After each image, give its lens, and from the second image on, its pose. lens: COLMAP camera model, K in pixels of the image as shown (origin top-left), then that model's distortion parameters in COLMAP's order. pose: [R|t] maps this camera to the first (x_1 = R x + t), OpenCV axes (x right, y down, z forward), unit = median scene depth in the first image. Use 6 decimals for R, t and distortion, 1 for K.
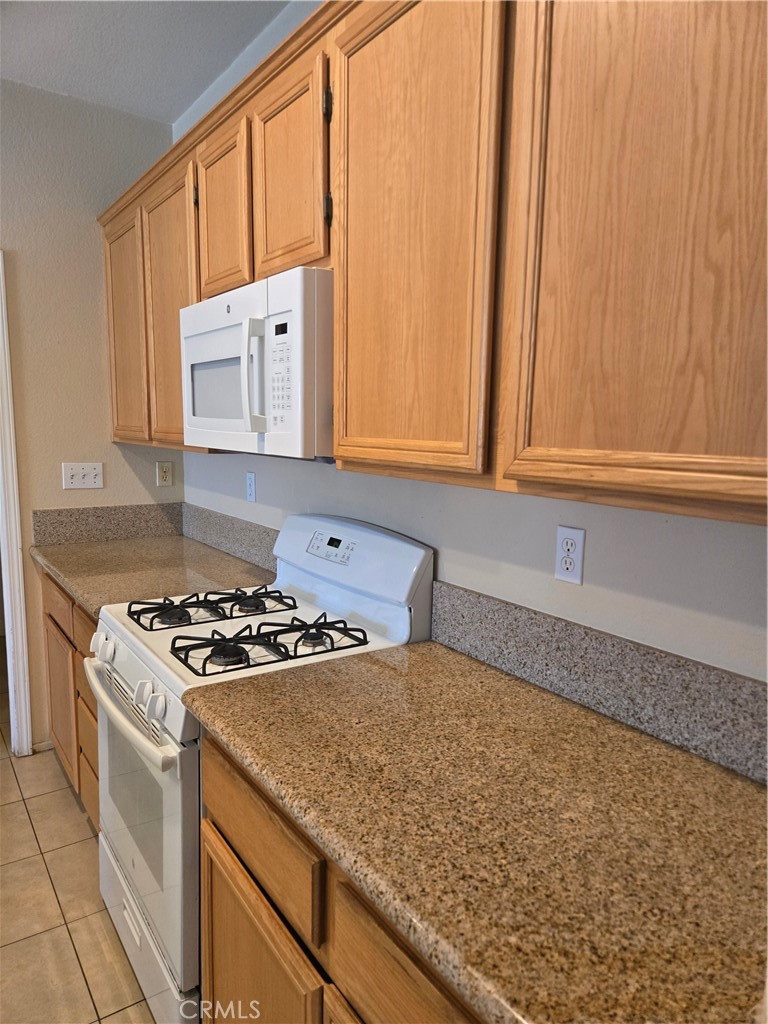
lens RADIAL K [[695.0, 0, 381.6], [0, 695.0, 517.3], [0, 0, 1]] dist [0.067464, -0.040632]
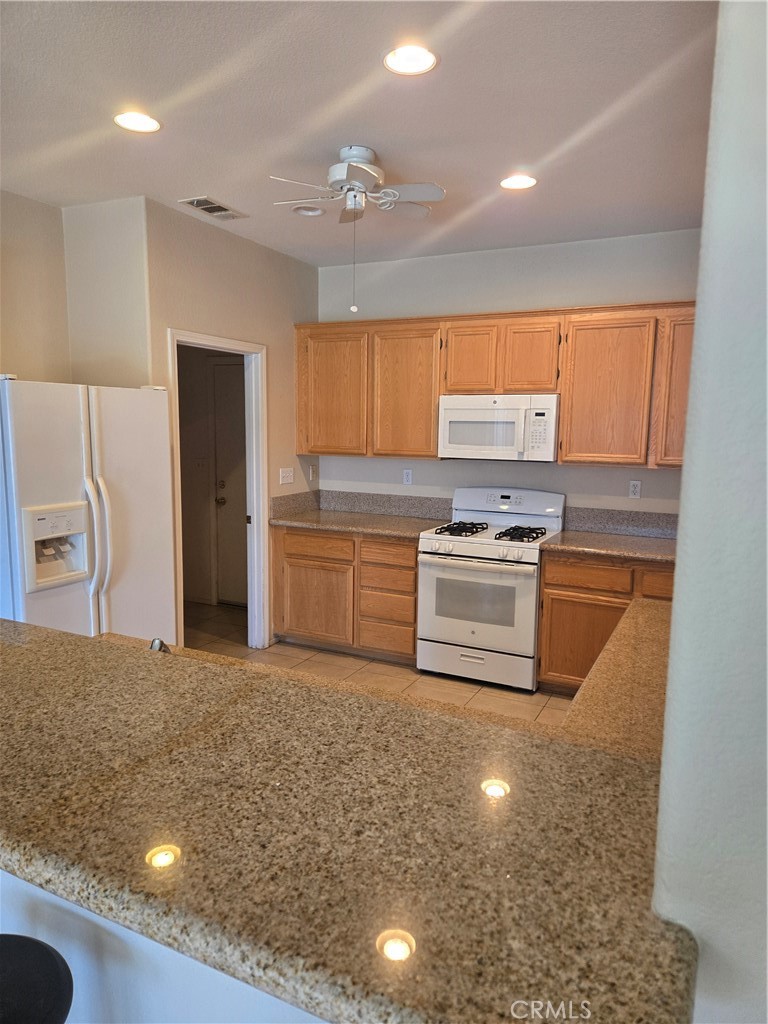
lens RADIAL K [[695.0, 0, 381.4], [0, 695.0, 514.1], [0, 0, 1]] dist [0.067464, -0.040632]
pose [[0.874292, -0.067778, 0.480645, -1.973130], [0.064341, 0.997648, 0.023649, 0.014588], [-0.481117, 0.010249, 0.876596, -1.060785]]
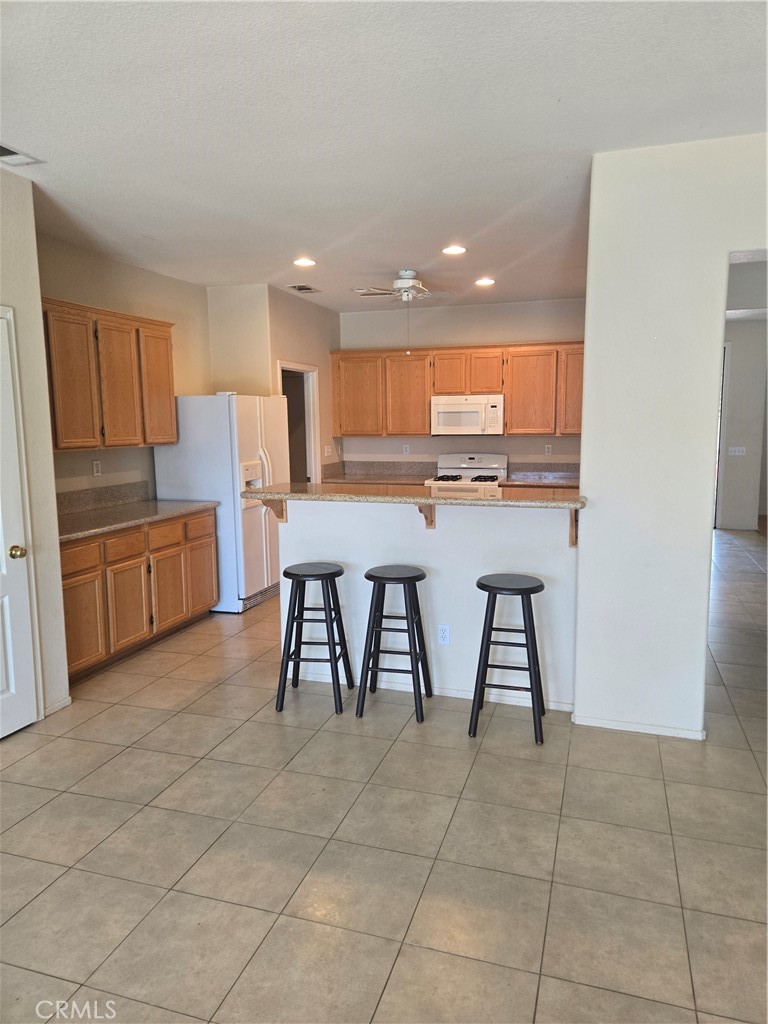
lens RADIAL K [[695.0, 0, 388.9], [0, 695.0, 510.0], [0, 0, 1]] dist [0.067464, -0.040632]
pose [[0.789055, -0.105981, 0.605111, -3.442919], [0.105074, 0.993774, 0.037039, 0.159865], [-0.605270, 0.034355, 0.795279, -2.146838]]
